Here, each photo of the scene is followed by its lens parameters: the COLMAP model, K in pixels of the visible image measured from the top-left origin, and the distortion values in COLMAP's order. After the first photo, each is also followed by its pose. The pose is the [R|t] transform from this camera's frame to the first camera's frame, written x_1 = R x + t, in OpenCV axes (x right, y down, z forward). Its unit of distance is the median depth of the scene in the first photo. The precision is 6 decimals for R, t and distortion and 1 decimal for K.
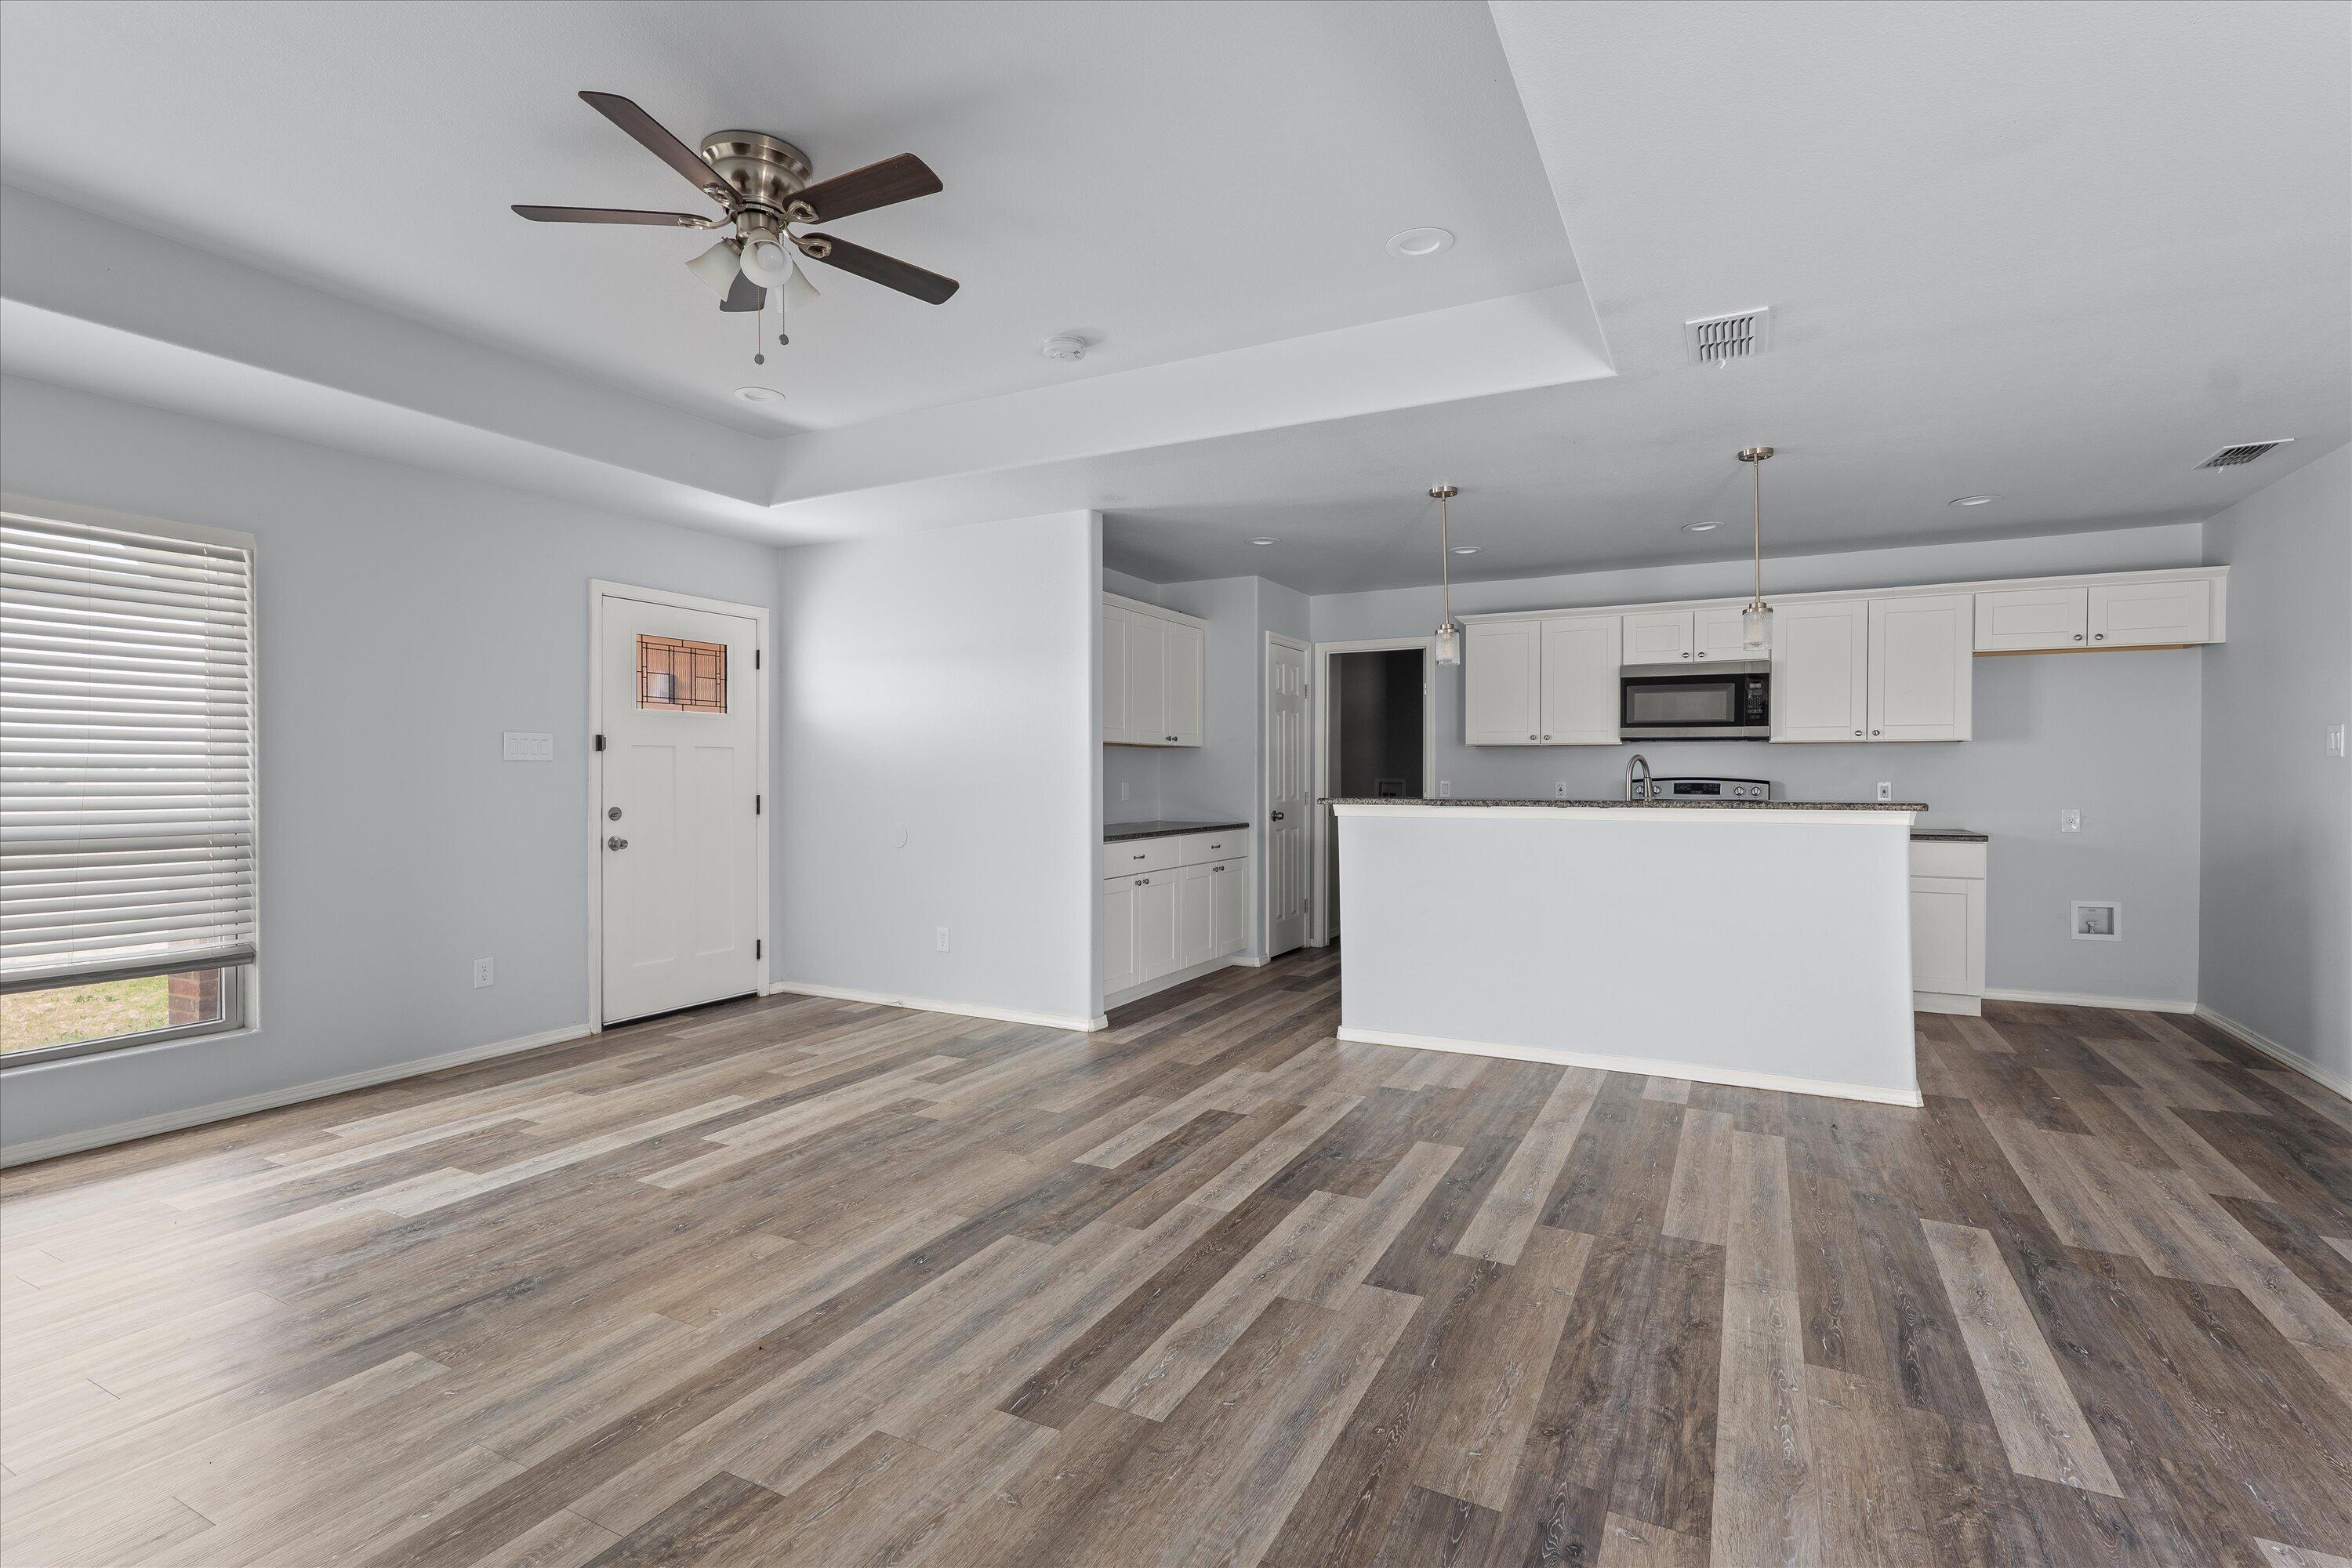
lens RADIAL K [[1091.9, 0, 1170.8], [0, 1091.9, 781.4], [0, 0, 1]] dist [0.006237, -0.004510]
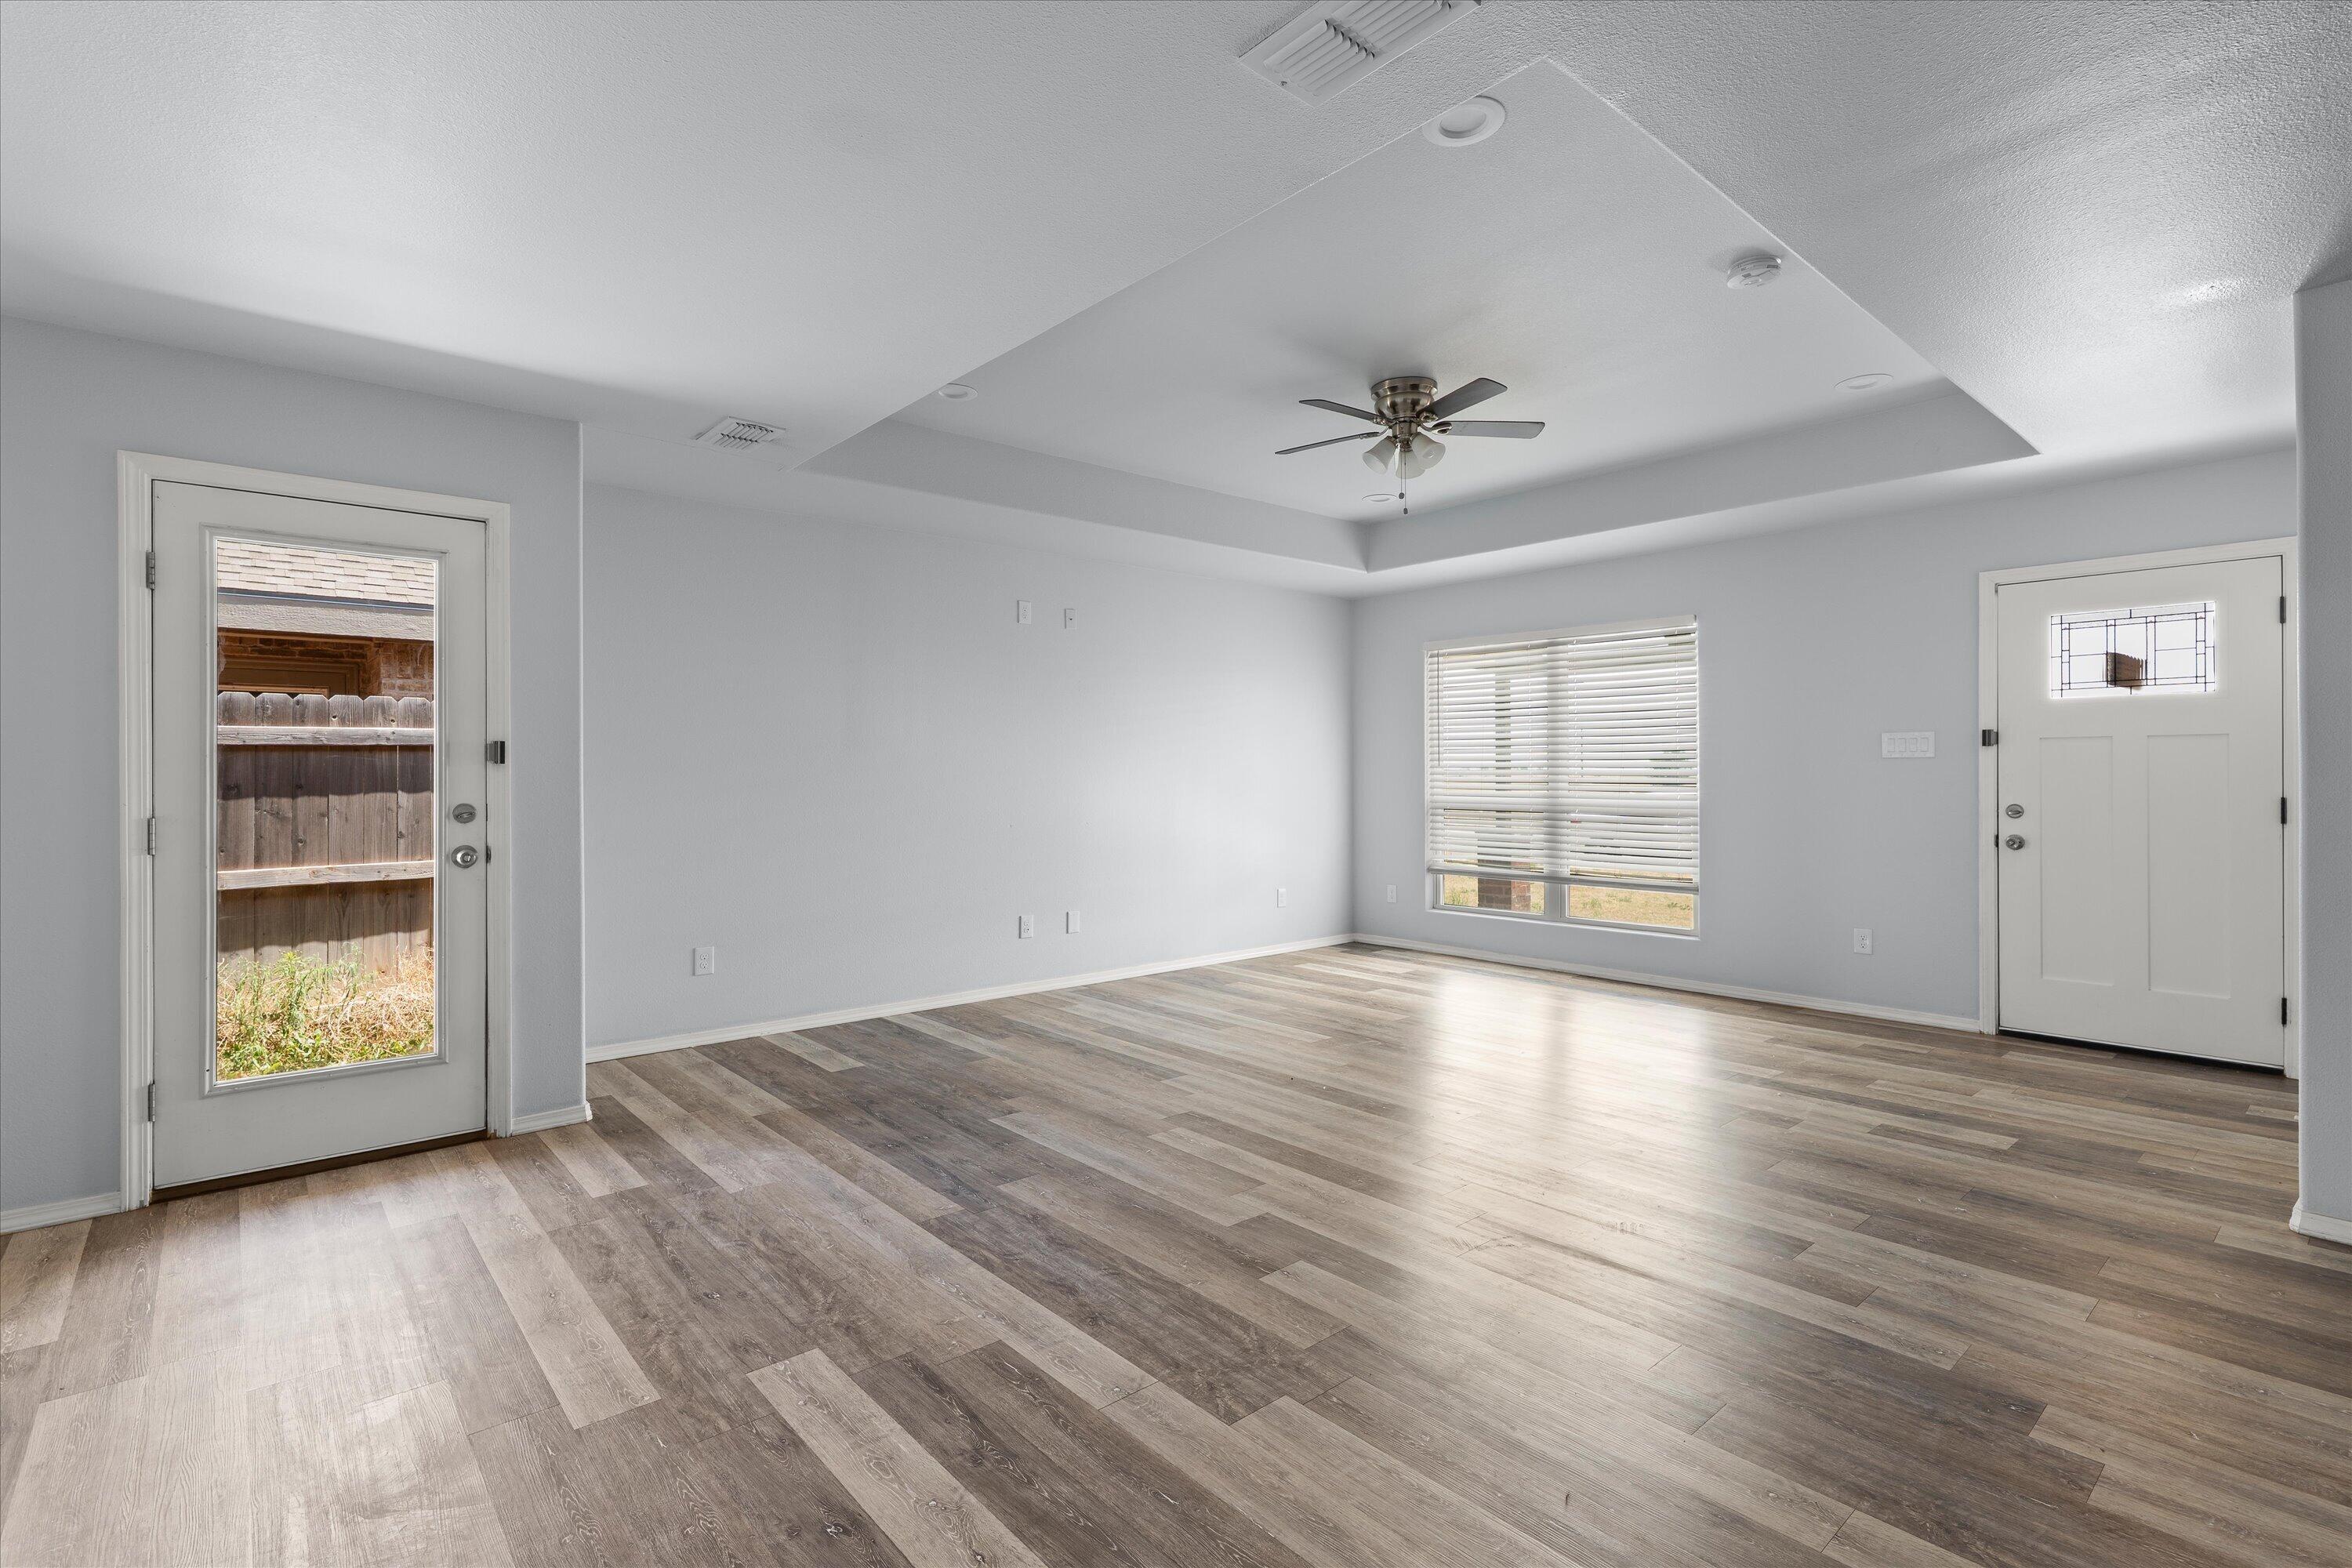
lens RADIAL K [[1094.7, 0, 1172.4], [0, 1094.7, 777.4], [0, 0, 1]] dist [0.002205, 0.000776]
pose [[-0.360805, 0.004656, -0.932630, 1.054889], [-0.000907, 0.999985, 0.005344, -0.006917], [0.932641, 0.002774, -0.360795, 1.080906]]
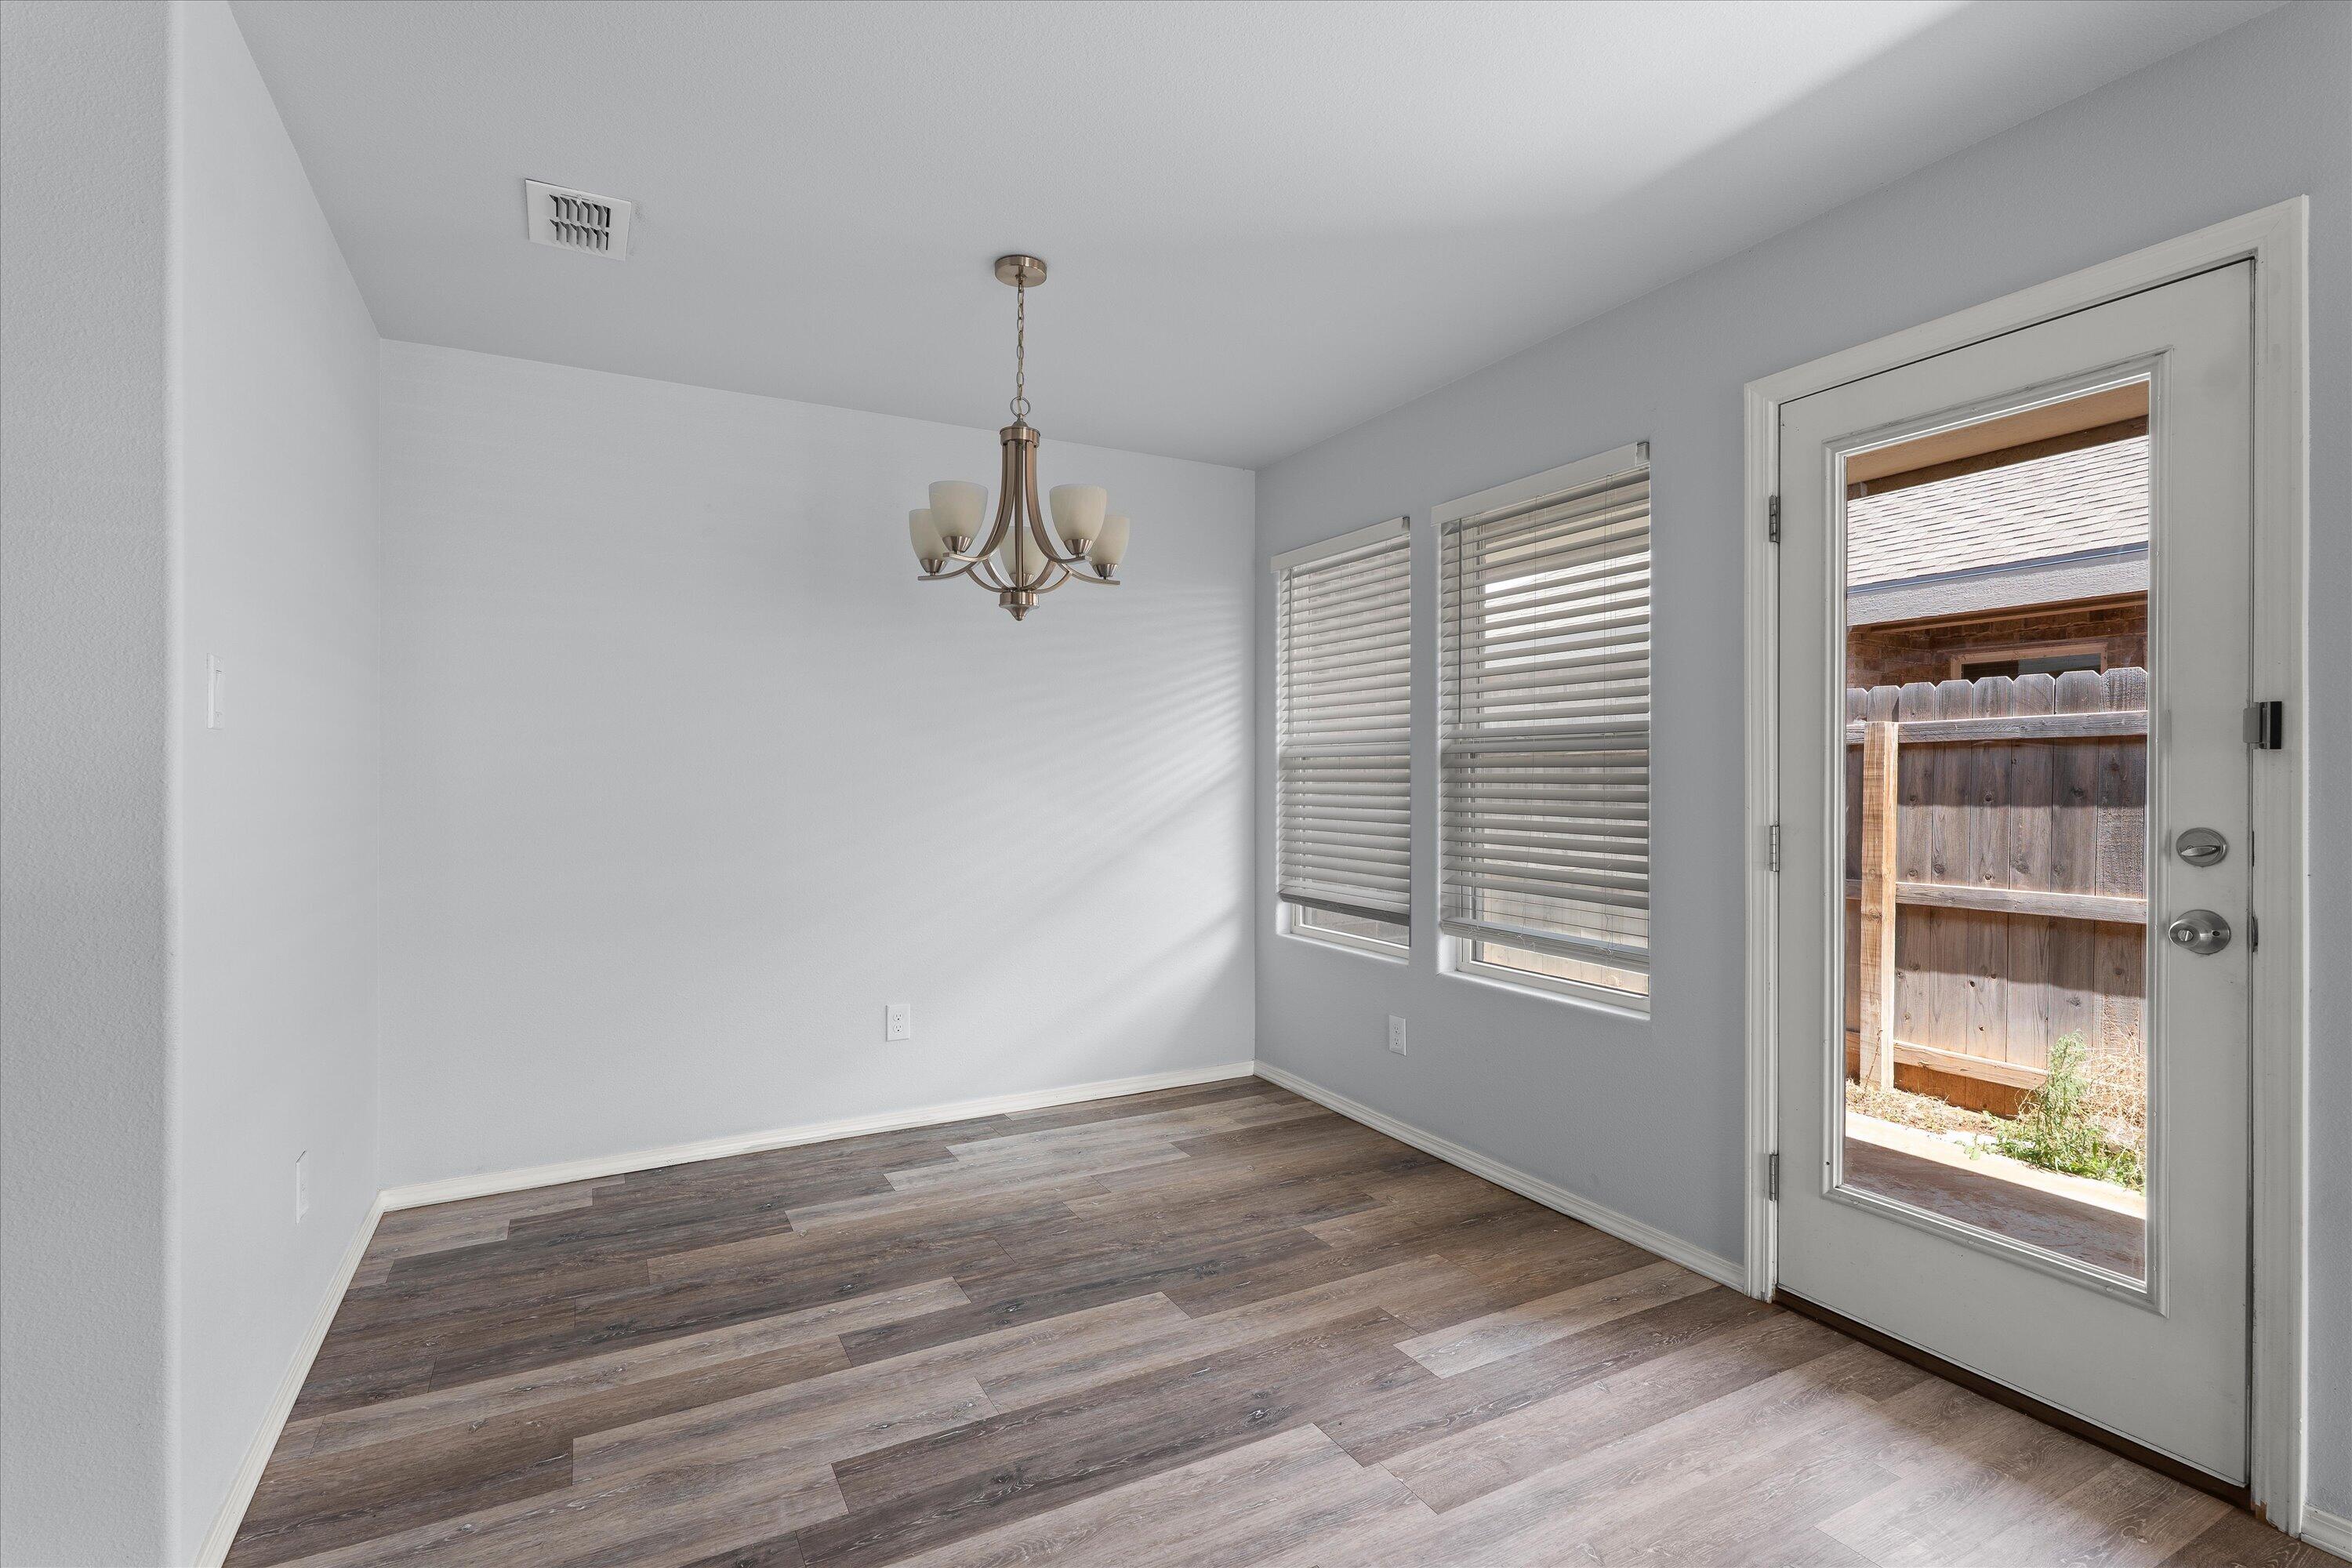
lens RADIAL K [[1094.7, 0, 1172.4], [0, 1094.7, 777.4], [0, 0, 1]] dist [0.002205, 0.000776]
pose [[-0.831720, -0.000056, 0.555195, 0.390101], [0.002437, 0.999990, 0.003751, -0.003307], [-0.555190, 0.004473, -0.831712, 0.774774]]
